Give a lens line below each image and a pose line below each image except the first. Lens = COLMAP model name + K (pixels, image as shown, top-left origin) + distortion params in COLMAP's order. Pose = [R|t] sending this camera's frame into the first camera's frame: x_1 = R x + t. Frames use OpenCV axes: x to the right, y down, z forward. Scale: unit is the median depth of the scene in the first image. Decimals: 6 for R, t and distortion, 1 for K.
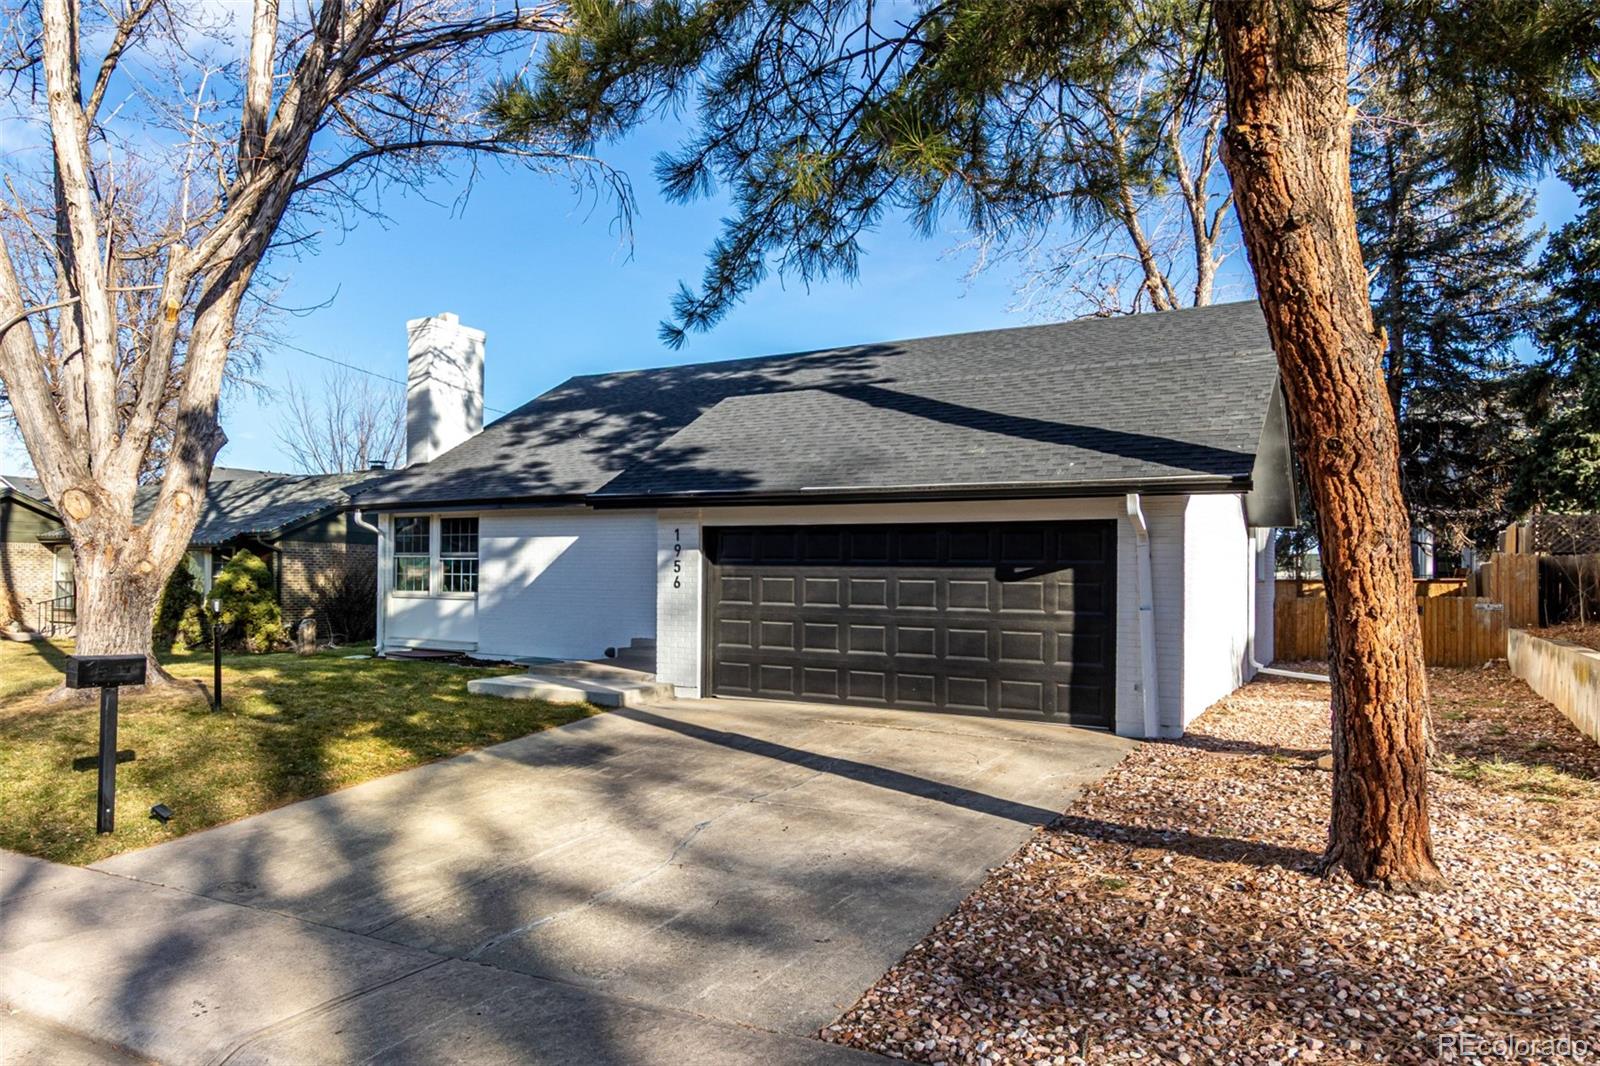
lens RADIAL K [[902.5, 0, 802.0], [0, 902.5, 579.5], [0, 0, 1]] dist [-0.003436, -0.002783]
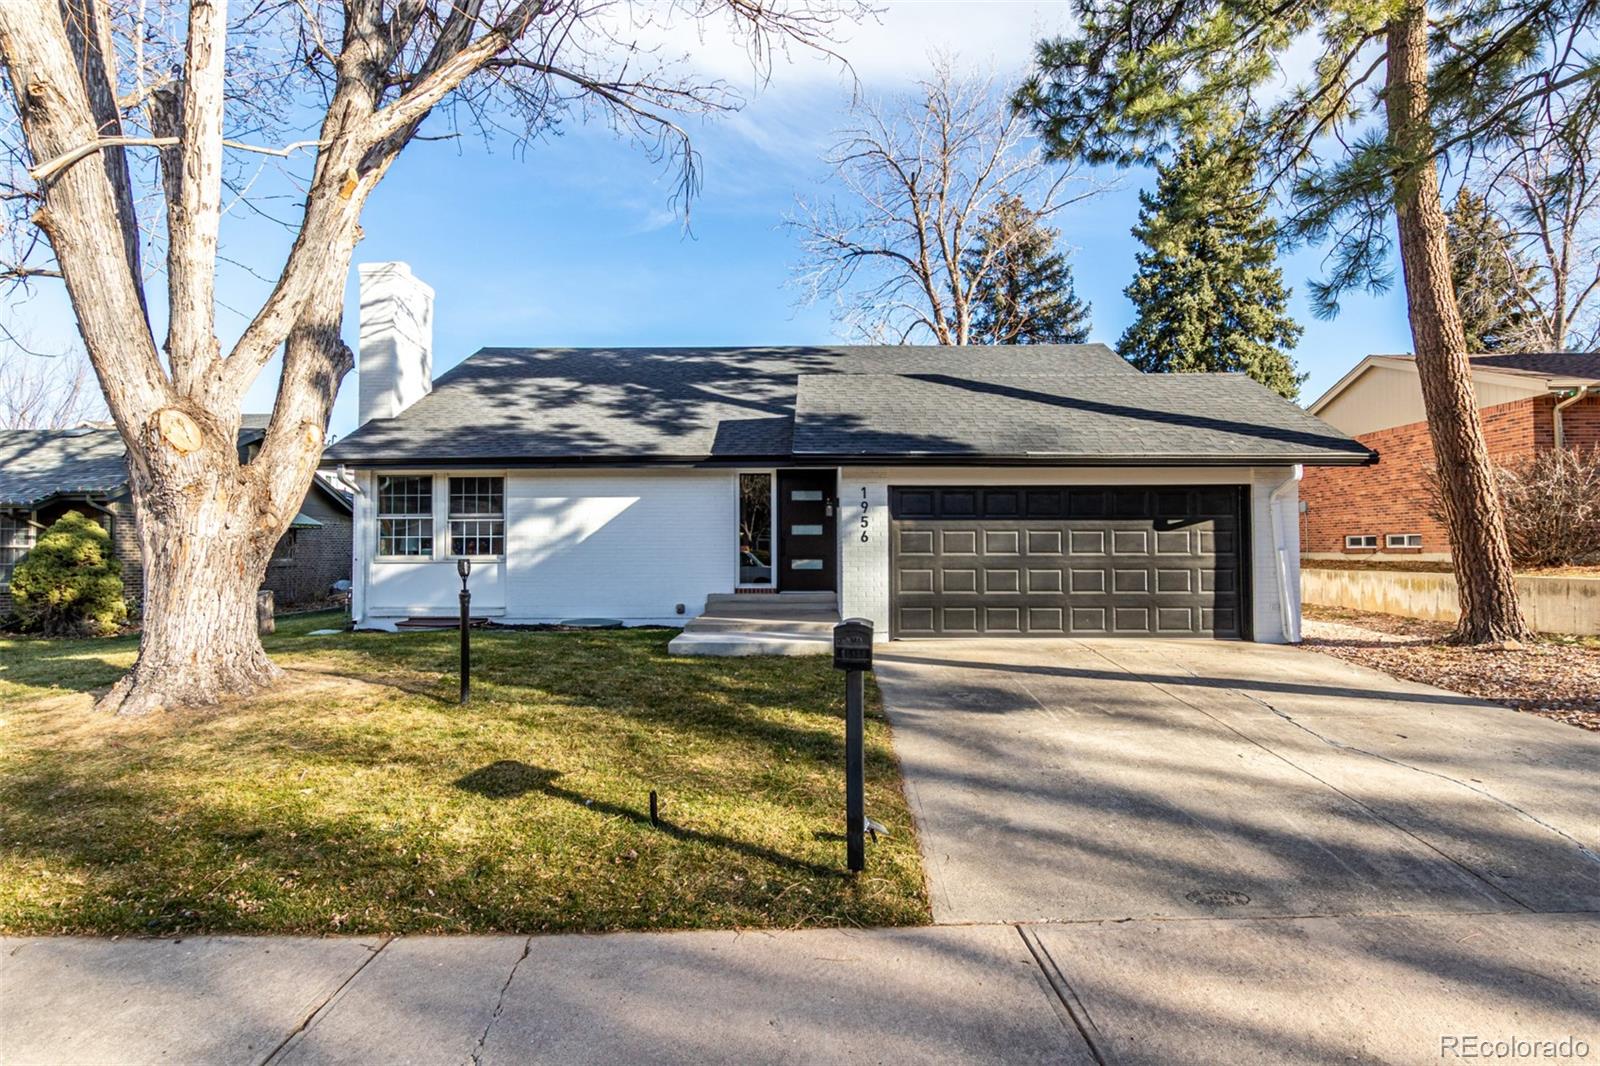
lens RADIAL K [[689.3, 0, 800.0], [0, 689.3, 533.0], [0, 0, 1]] dist [0.000870, 0.000850]
pose [[0.899167, -0.005986, 0.437565, -0.568640], [0.014640, 0.999758, -0.016407, 0.011426], [-0.437361, 0.021159, 0.899037, 0.288602]]
